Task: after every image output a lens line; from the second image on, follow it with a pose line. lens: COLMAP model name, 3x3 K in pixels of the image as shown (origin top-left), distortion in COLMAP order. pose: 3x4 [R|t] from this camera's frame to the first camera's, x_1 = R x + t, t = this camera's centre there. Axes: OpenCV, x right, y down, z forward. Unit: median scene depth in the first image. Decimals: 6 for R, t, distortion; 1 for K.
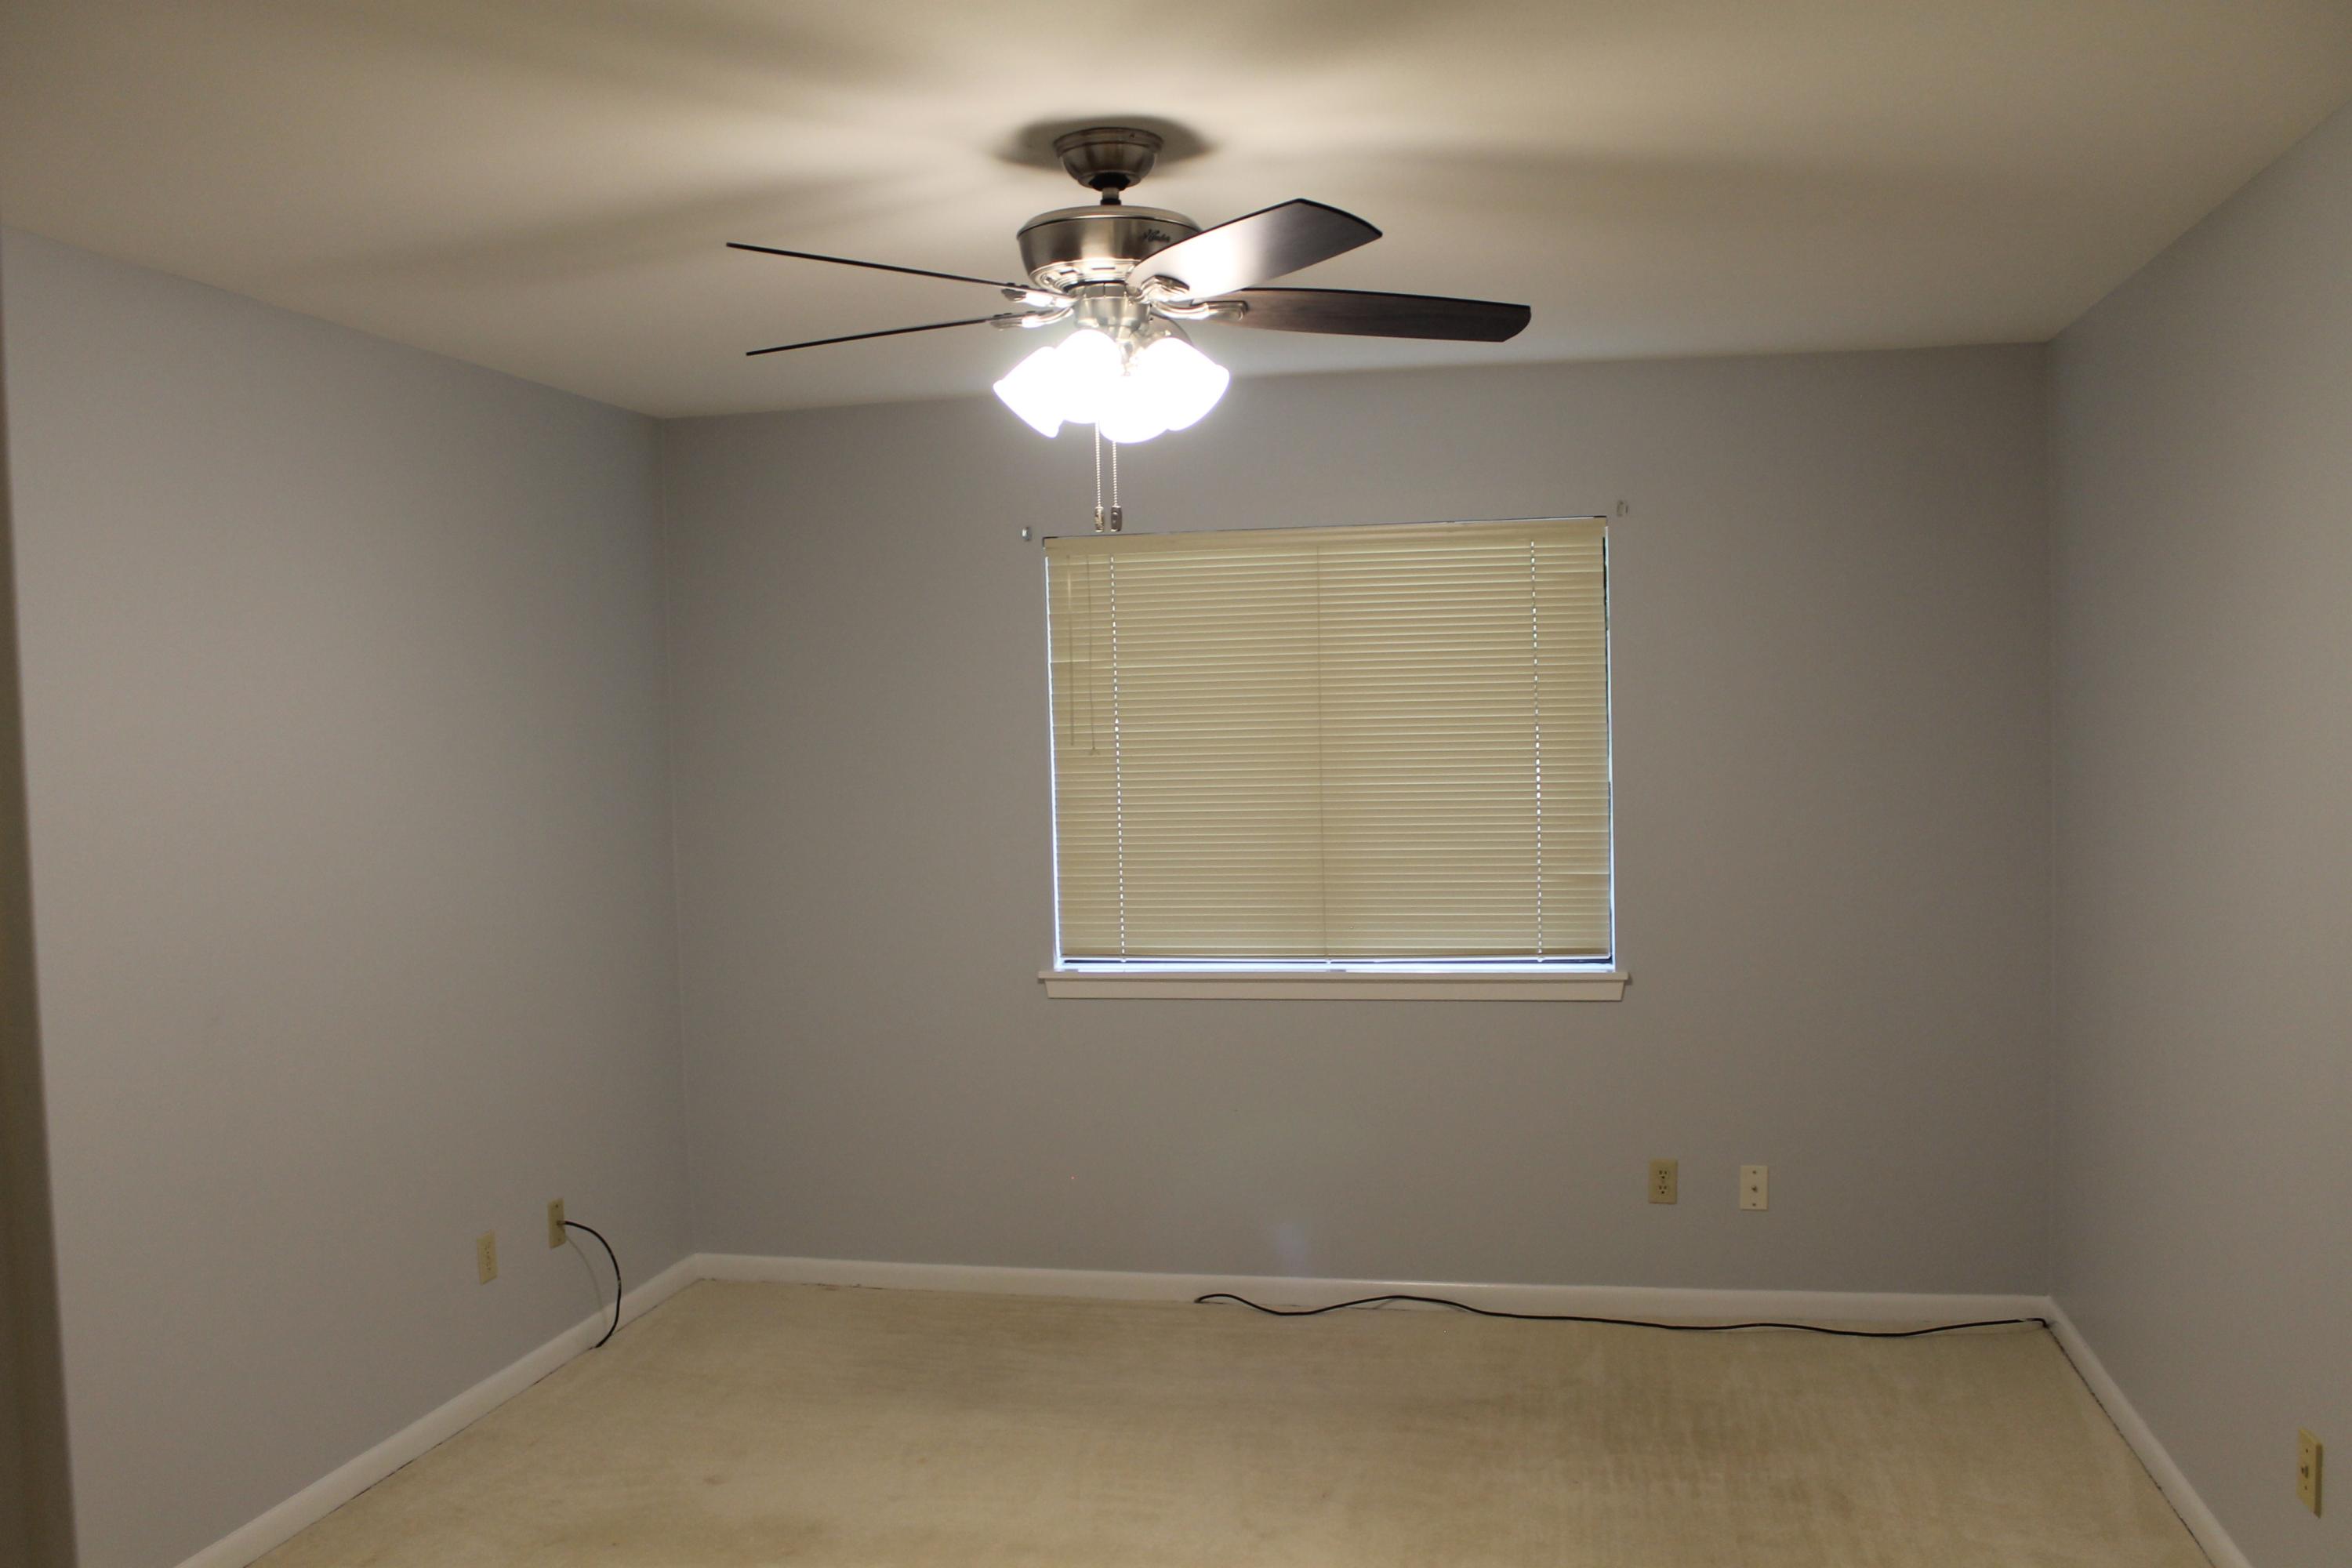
lens RADIAL K [[1997.7, 0, 1189.3], [0, 1997.7, 806.1], [0, 0, 1]] dist [-0.166397, 0.150735]
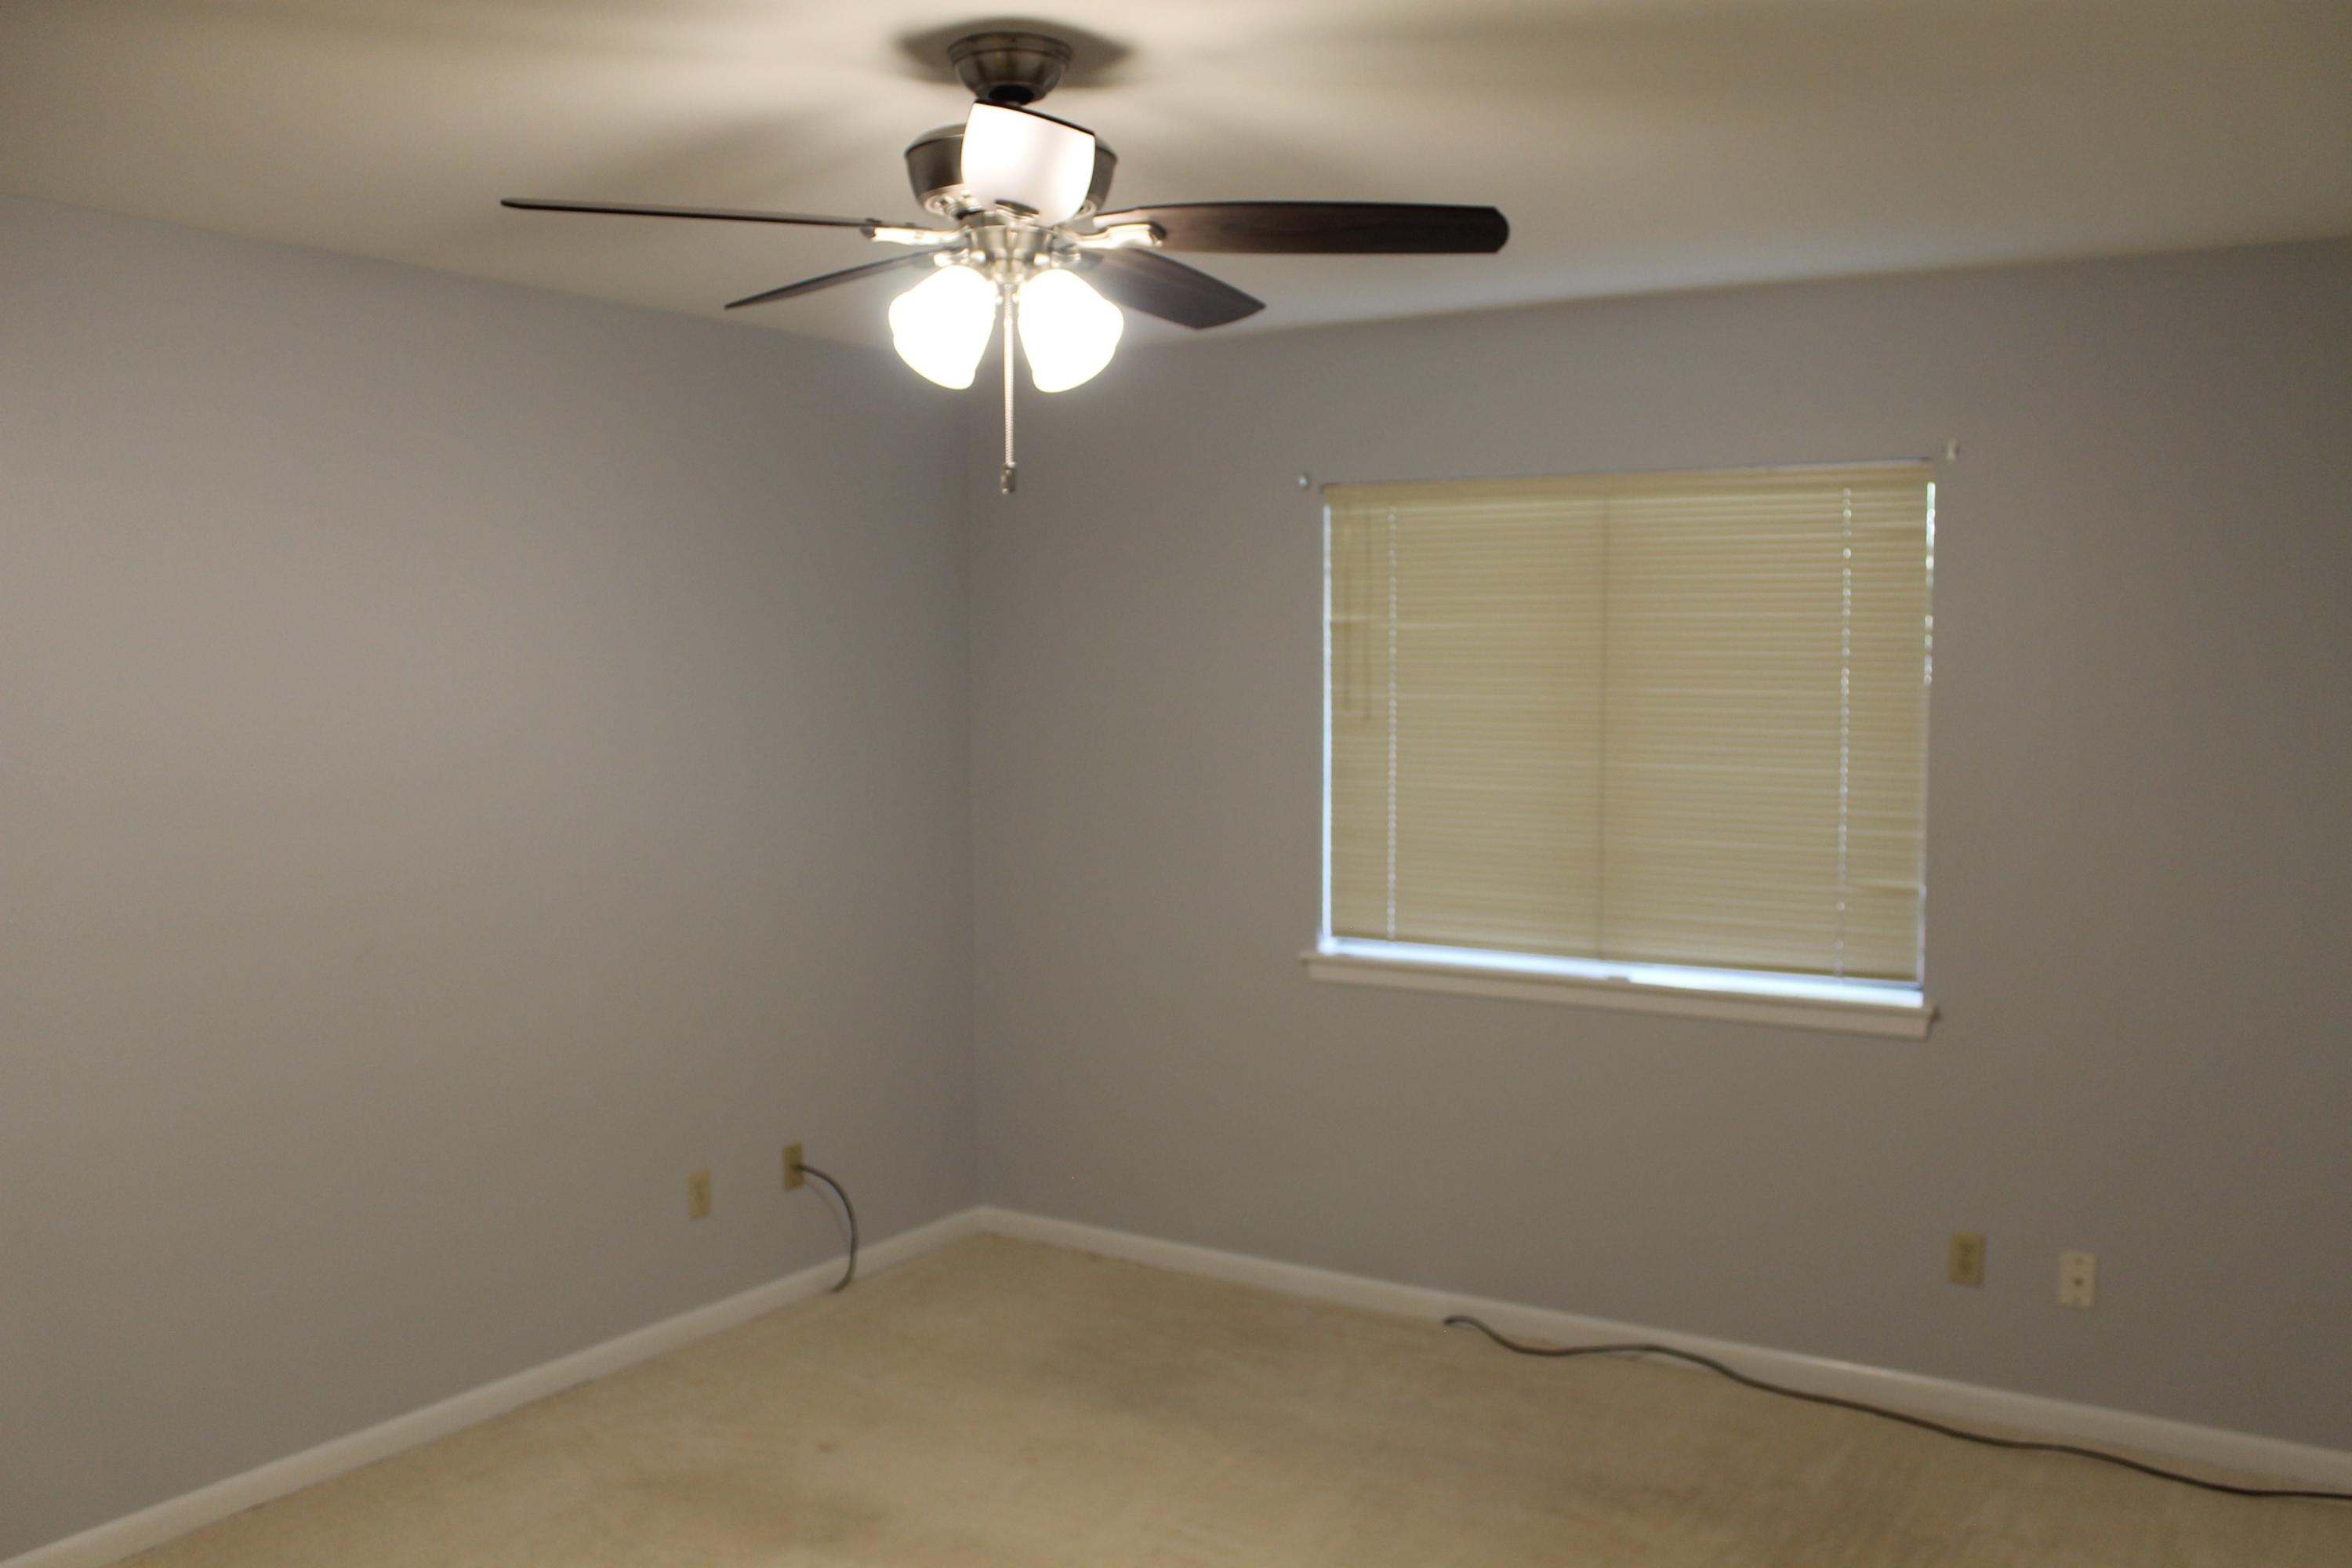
lens RADIAL K [[1997.7, 0, 1189.3], [0, 1997.7, 806.1], [0, 0, 1]] dist [-0.166397, 0.150735]
pose [[0.934007, 0.050203, -0.353709, 0.212388], [-0.038429, 0.998451, 0.040237, -0.021582], [0.355181, -0.023989, 0.934490, 0.115317]]
